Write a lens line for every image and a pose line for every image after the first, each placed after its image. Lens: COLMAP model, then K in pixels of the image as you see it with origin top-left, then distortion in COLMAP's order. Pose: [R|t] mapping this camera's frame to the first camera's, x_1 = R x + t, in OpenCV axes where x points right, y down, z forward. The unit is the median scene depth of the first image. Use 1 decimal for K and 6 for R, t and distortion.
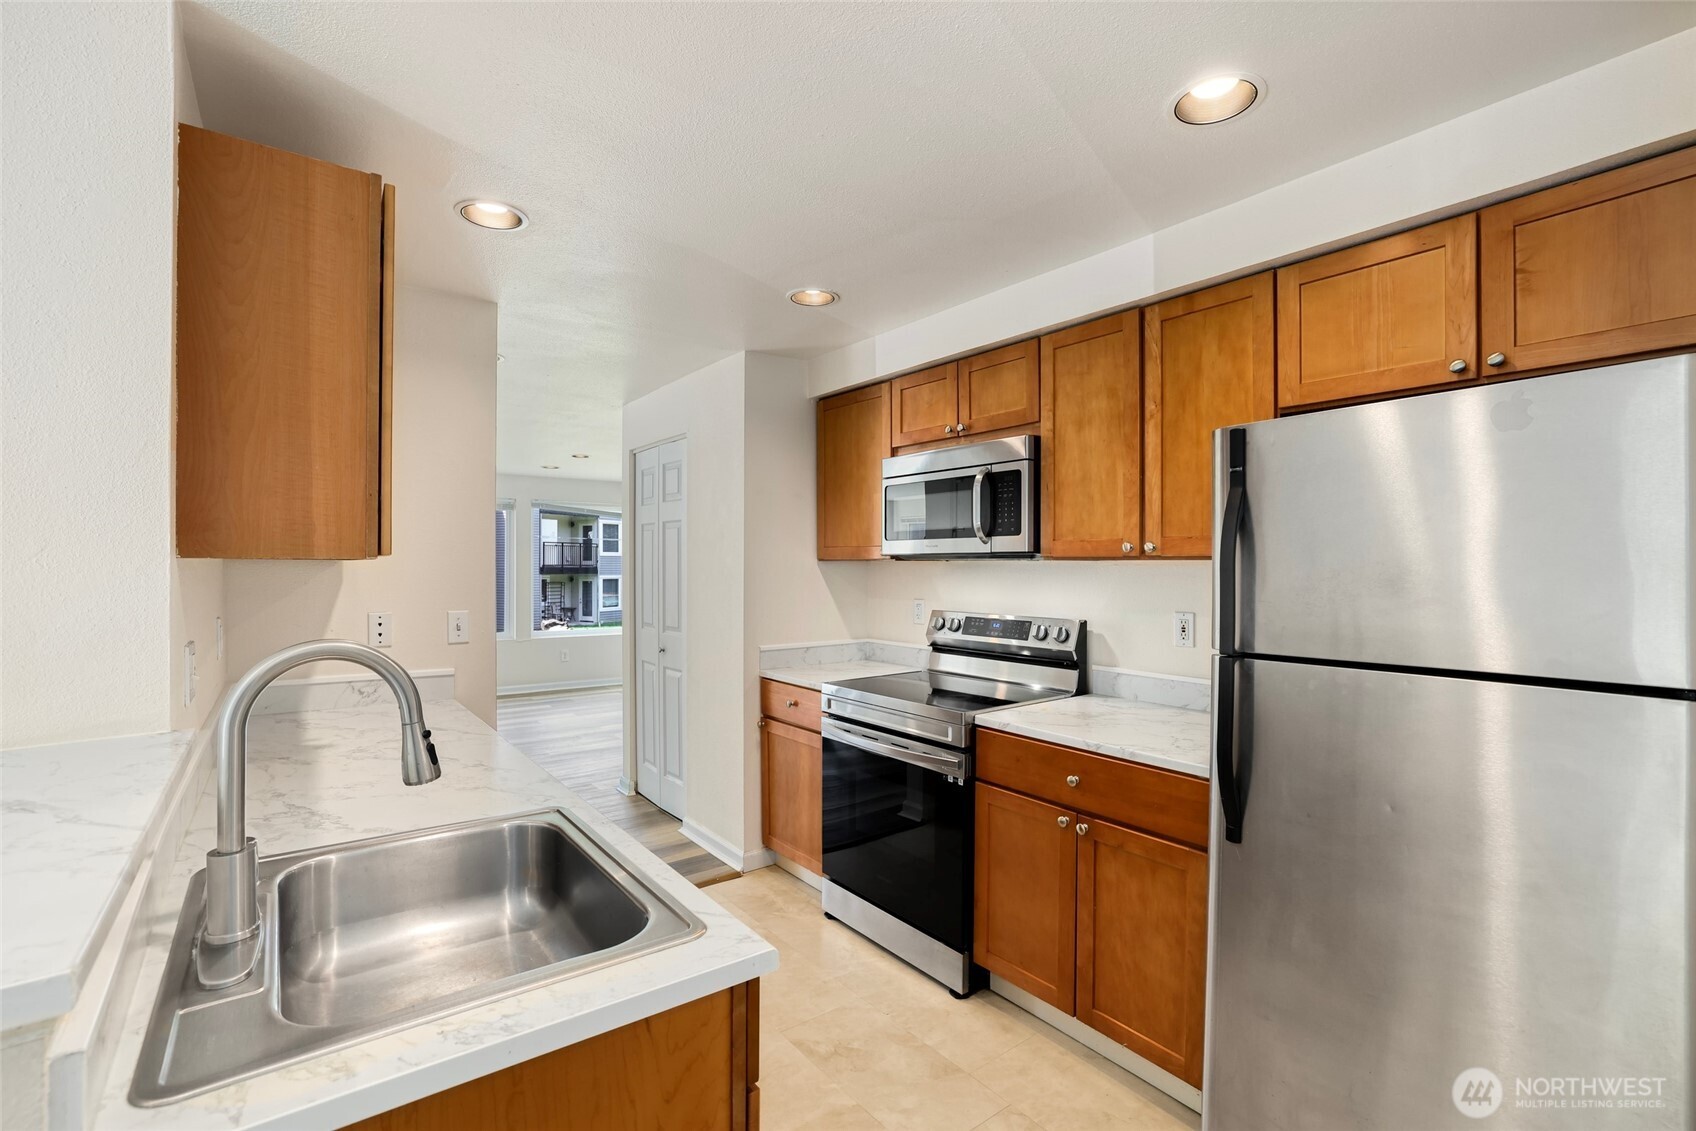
lens RADIAL K [[757.5, 0, 848.0], [0, 757.5, 565.5], [0, 0, 1]] dist [-0.050097, 0.019755]
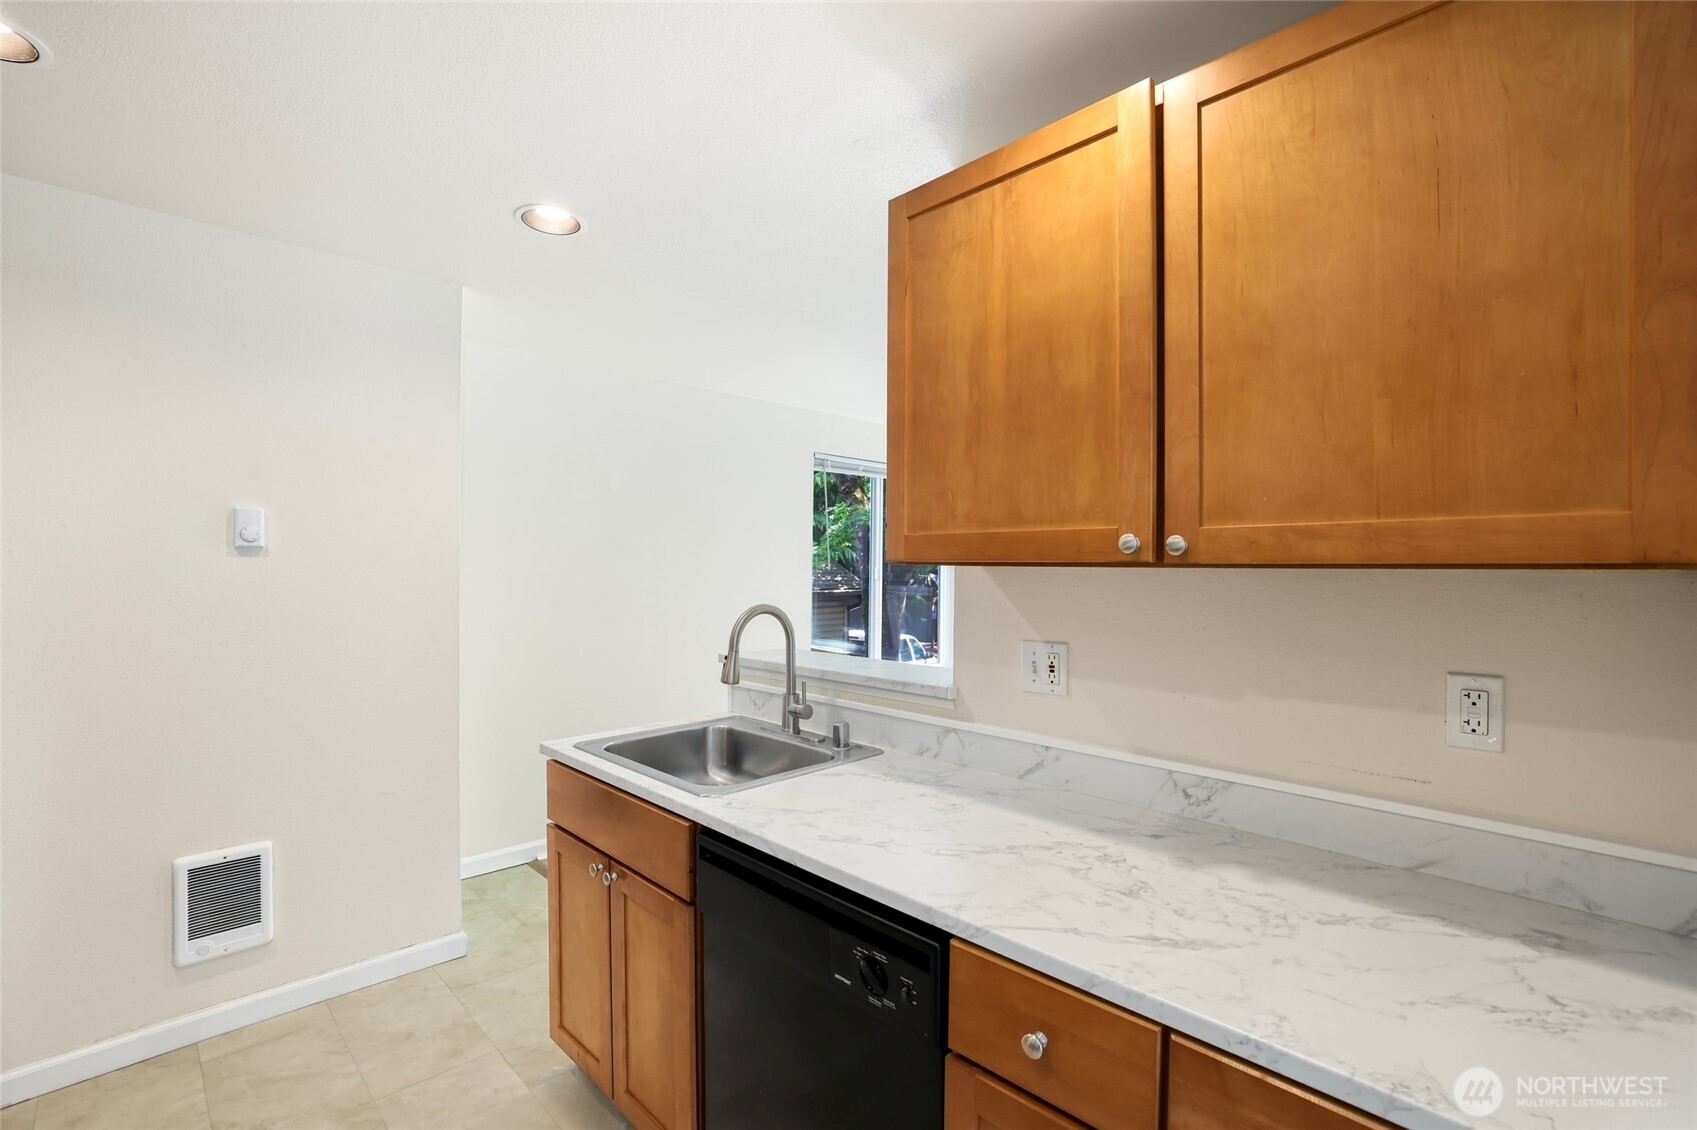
lens RADIAL K [[757.9, 0, 848.5], [0, 757.9, 565.0], [0, 0, 1]] dist [-0.050097, 0.019755]
pose [[-0.991778, -0.009521, -0.127613, -0.242675], [-0.009727, 0.999952, 0.000986, -0.005469], [0.127598, 0.002219, -0.991824, 1.143372]]
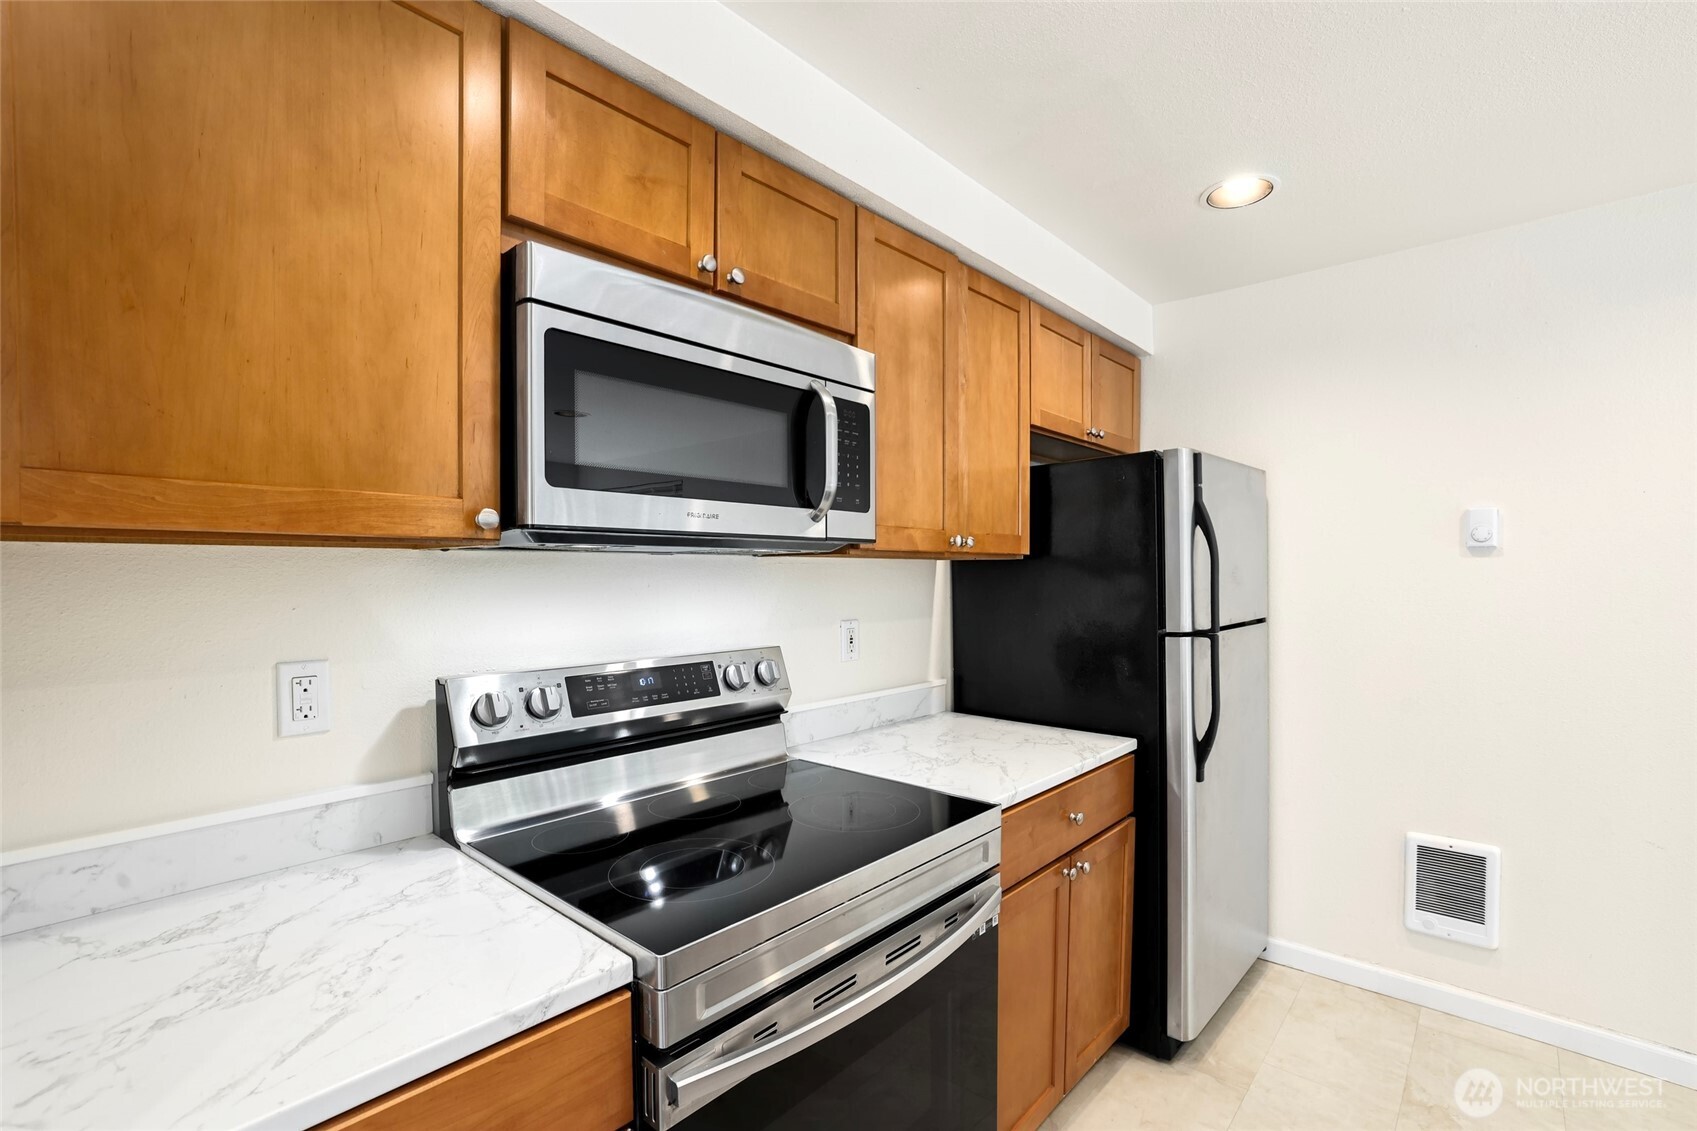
lens RADIAL K [[767.9, 0, 874.3], [0, 767.9, 577.8], [0, 0, 1]] dist [-0.031480, -0.000147]
pose [[-0.213456, -0.008883, 0.976912, -0.367580], [0.003005, 0.999948, 0.009749, 0.006782], [-0.976948, 0.005017, -0.213418, 1.076626]]
